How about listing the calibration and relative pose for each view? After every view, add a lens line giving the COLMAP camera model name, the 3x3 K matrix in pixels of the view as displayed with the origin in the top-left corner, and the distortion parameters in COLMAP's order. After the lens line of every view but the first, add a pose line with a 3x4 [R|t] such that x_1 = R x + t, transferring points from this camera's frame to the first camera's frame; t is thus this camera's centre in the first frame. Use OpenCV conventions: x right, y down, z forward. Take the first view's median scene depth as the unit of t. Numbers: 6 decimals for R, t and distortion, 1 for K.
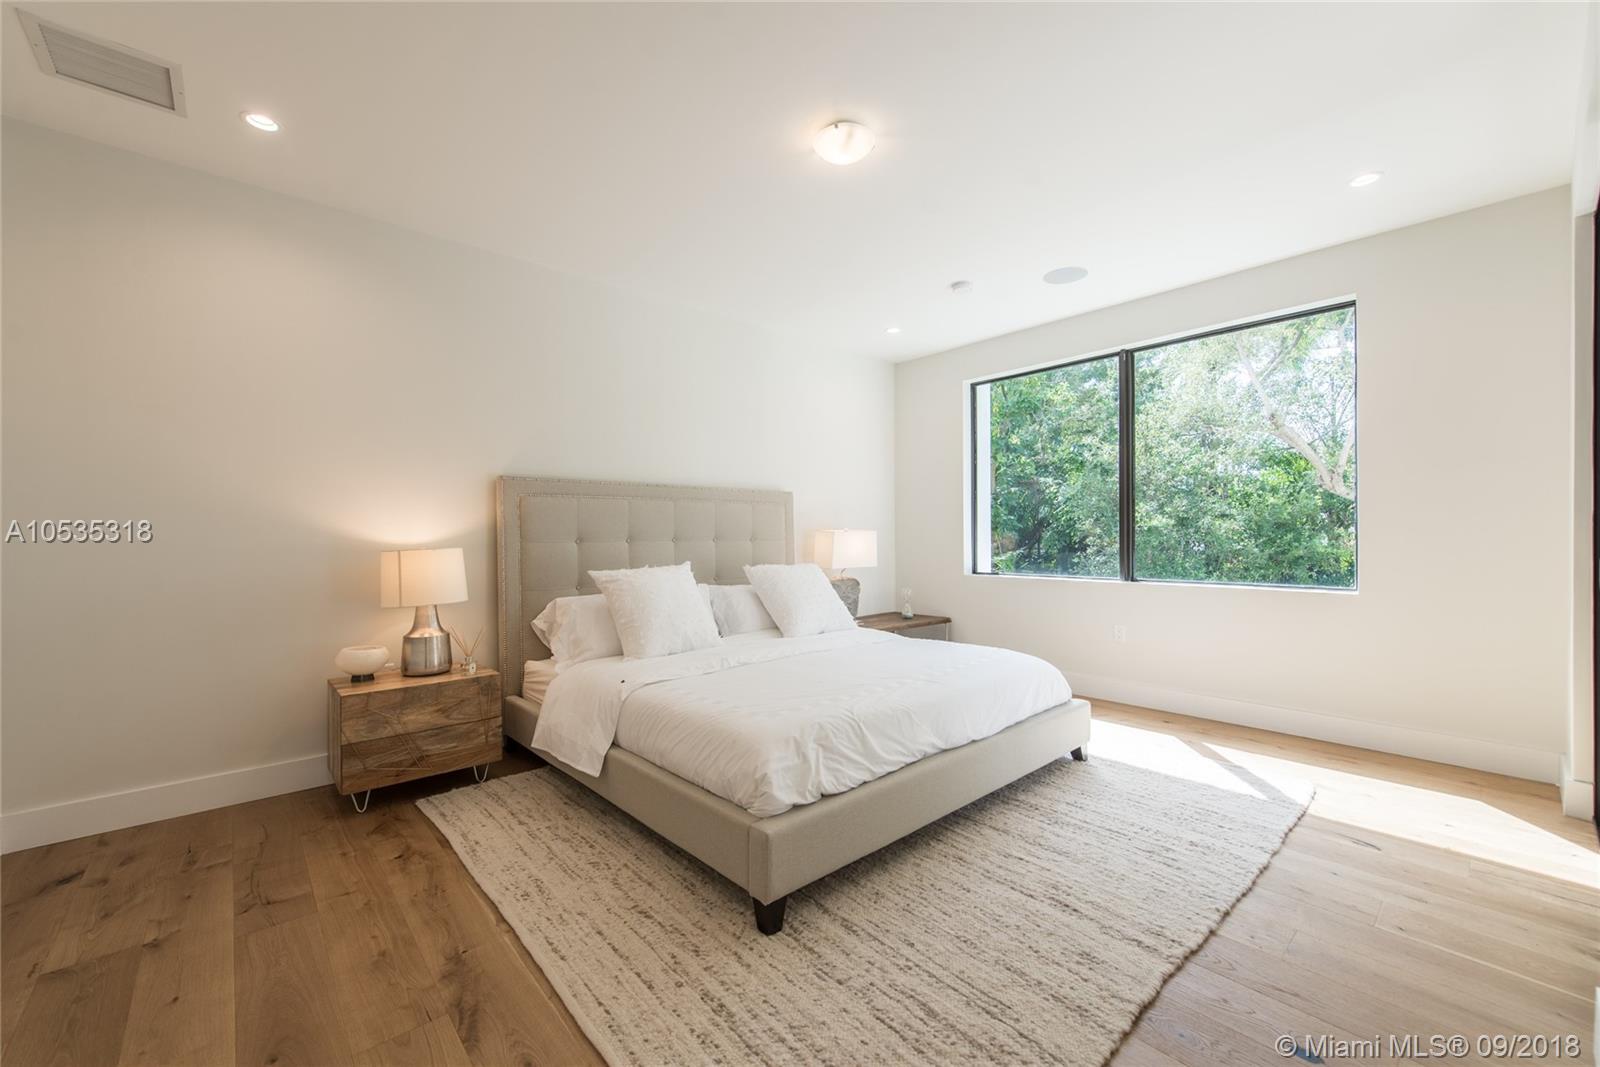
lens RADIAL K [[643.8, 0, 797.1], [0, 643.8, 535.2], [0, 0, 1]] dist [0.011853, -0.000608]
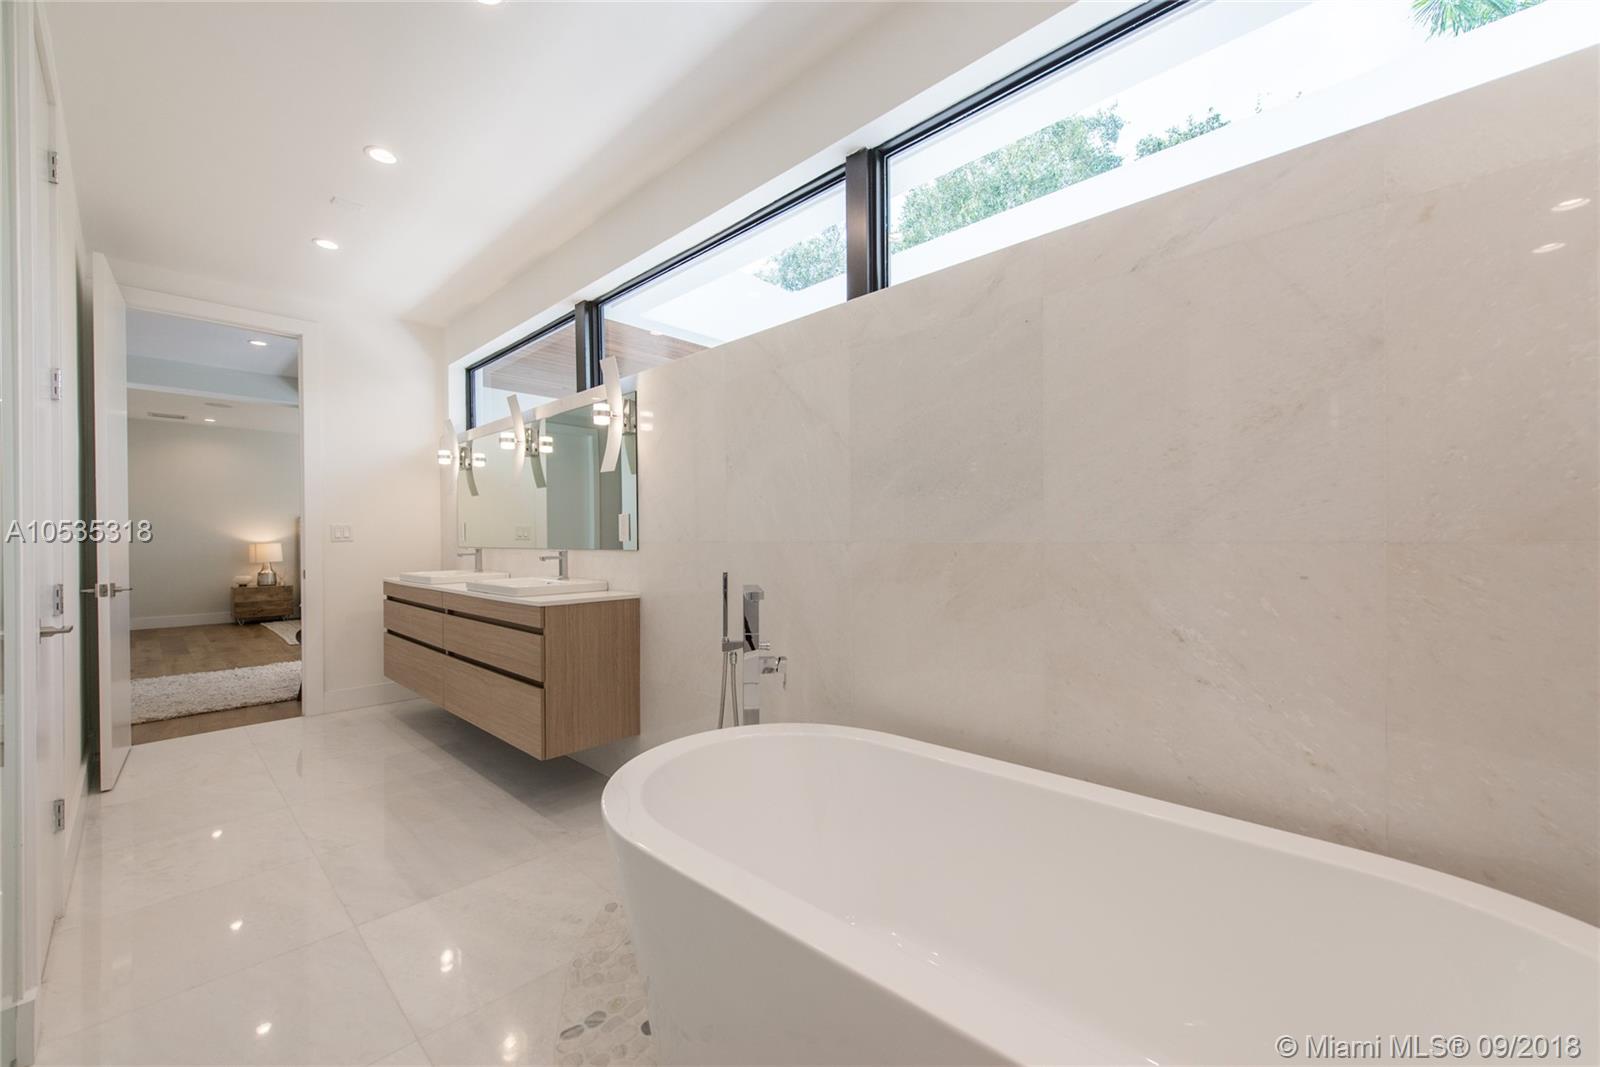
lens RADIAL K [[643.8, 0, 801.0], [0, 643.8, 536.1], [0, 0, 1]] dist [0.011853, -0.000608]
pose [[0.997251, 0.001902, 0.074079, 1.764433], [-0.002014, 0.999997, 0.001434, -0.022768], [-0.074076, -0.001579, 0.997251, -2.296384]]
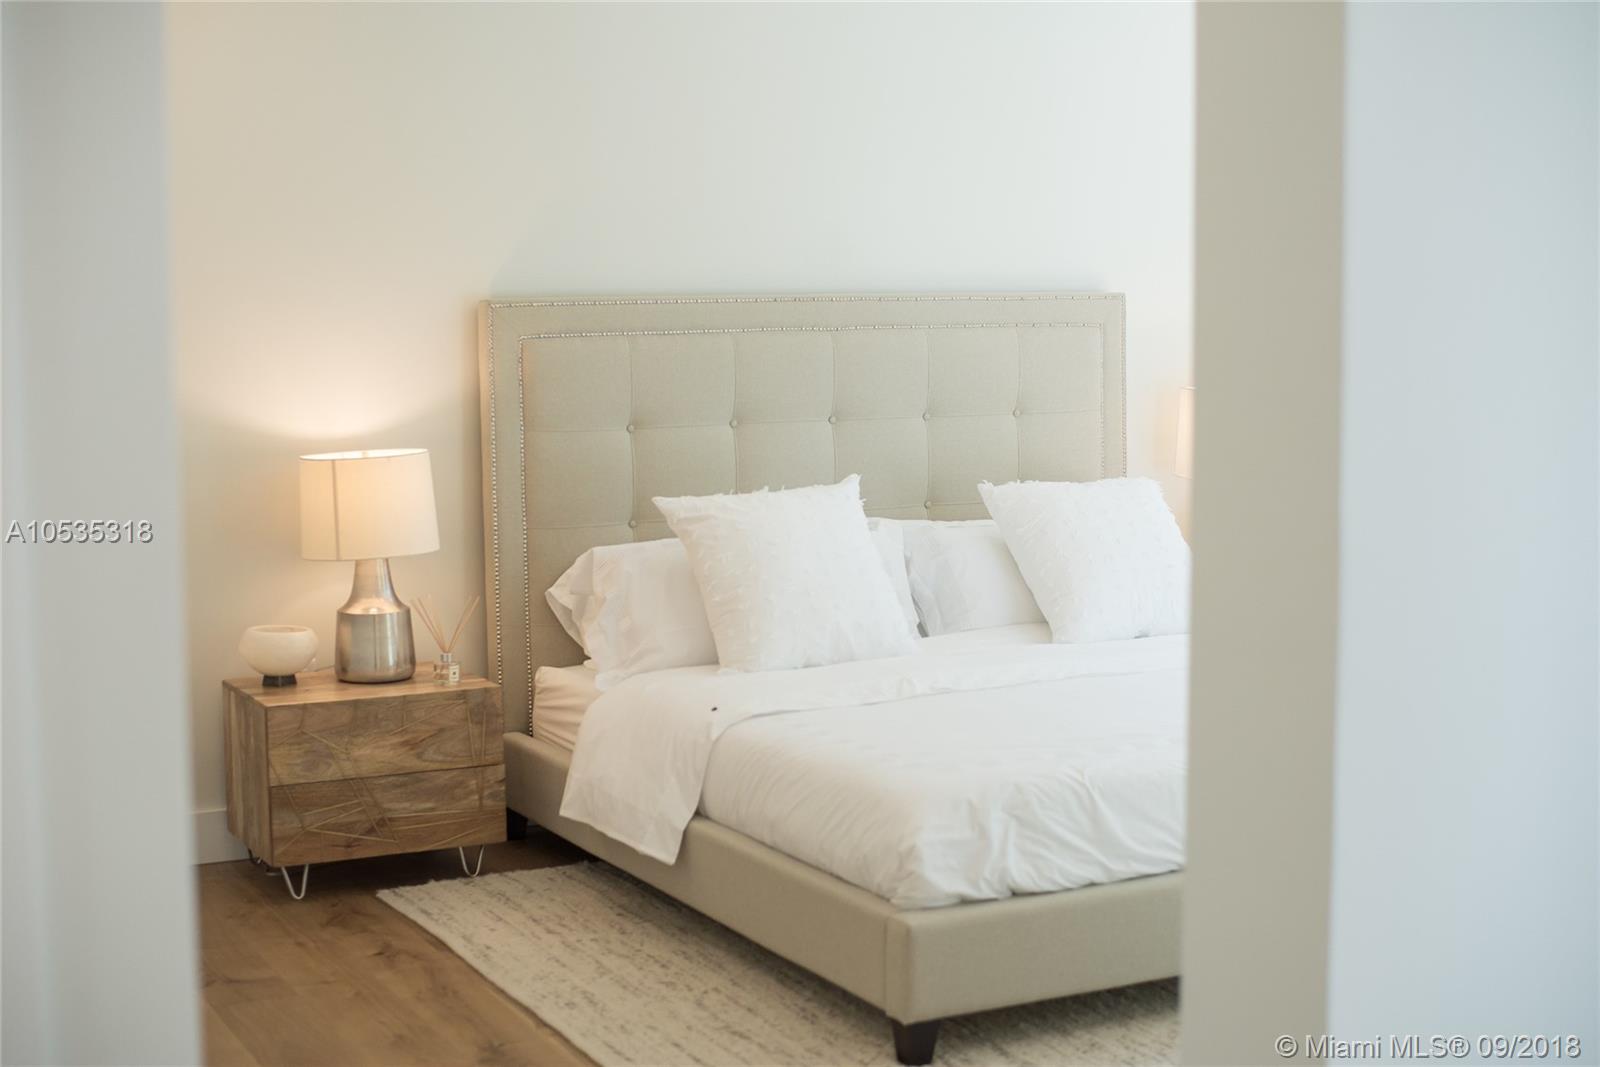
lens RADIAL K [[2385.7, 0, 805.9], [0, 2385.7, 529.7], [0, 0, 1]] dist [-0.139956, 0.000000]
pose [[0.970029, 0.030259, -0.241096, 0.285369], [-0.002531, 0.993420, 0.114496, -0.155921], [0.242974, -0.110455, 0.963724, -0.907957]]
